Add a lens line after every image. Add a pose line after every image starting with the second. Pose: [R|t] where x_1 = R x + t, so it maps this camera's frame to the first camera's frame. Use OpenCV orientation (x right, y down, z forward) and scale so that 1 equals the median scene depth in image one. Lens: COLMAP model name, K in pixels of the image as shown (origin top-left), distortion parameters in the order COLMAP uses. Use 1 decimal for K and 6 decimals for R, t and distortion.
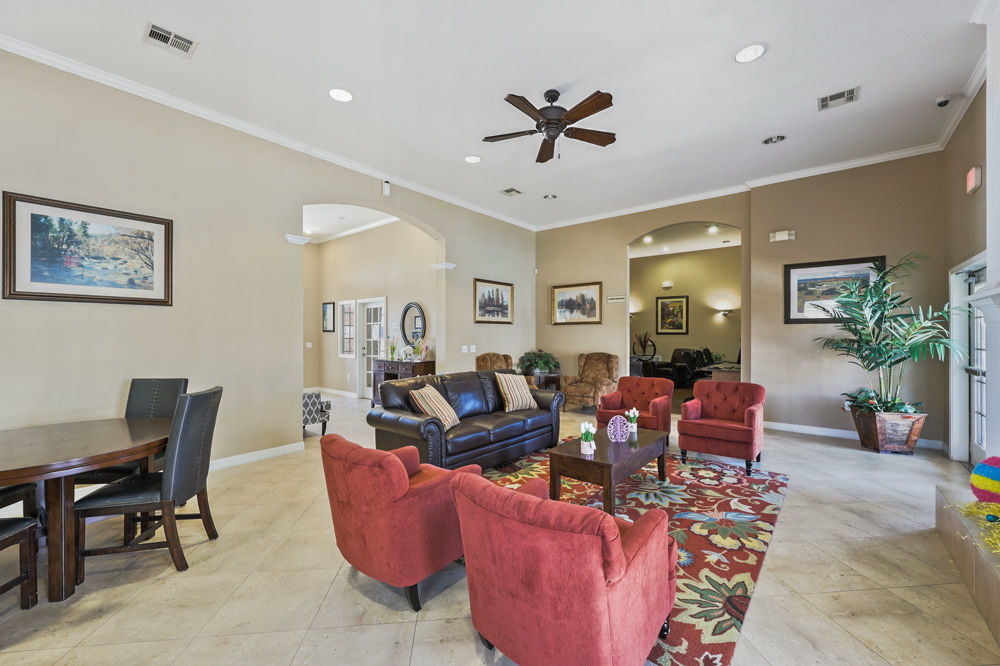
lens RADIAL K [[401.2, 0, 500.0], [0, 401.2, 333.0], [0, 0, 1]] dist [0.001173, 0.000228]
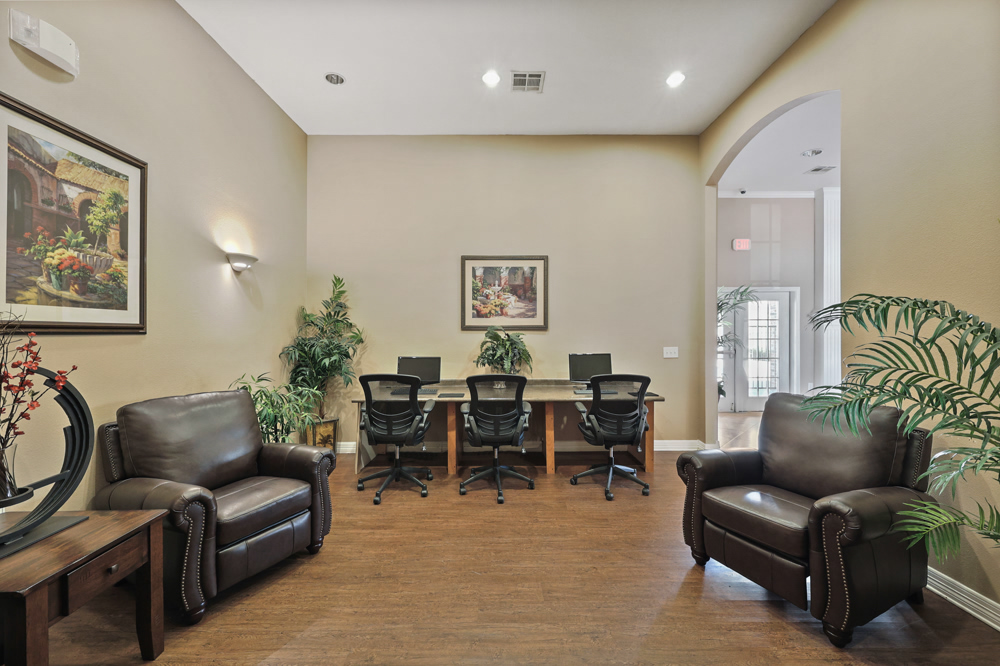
lens RADIAL K [[401.2, 0, 500.0], [0, 401.2, 333.0], [0, 0, 1]] dist [0.001173, 0.000228]
pose [[-0.649211, -0.005400, 0.760589, 0.160329], [-0.003118, 0.999985, 0.004439, 0.002084], [-0.760602, 0.000511, -0.649218, 0.987523]]
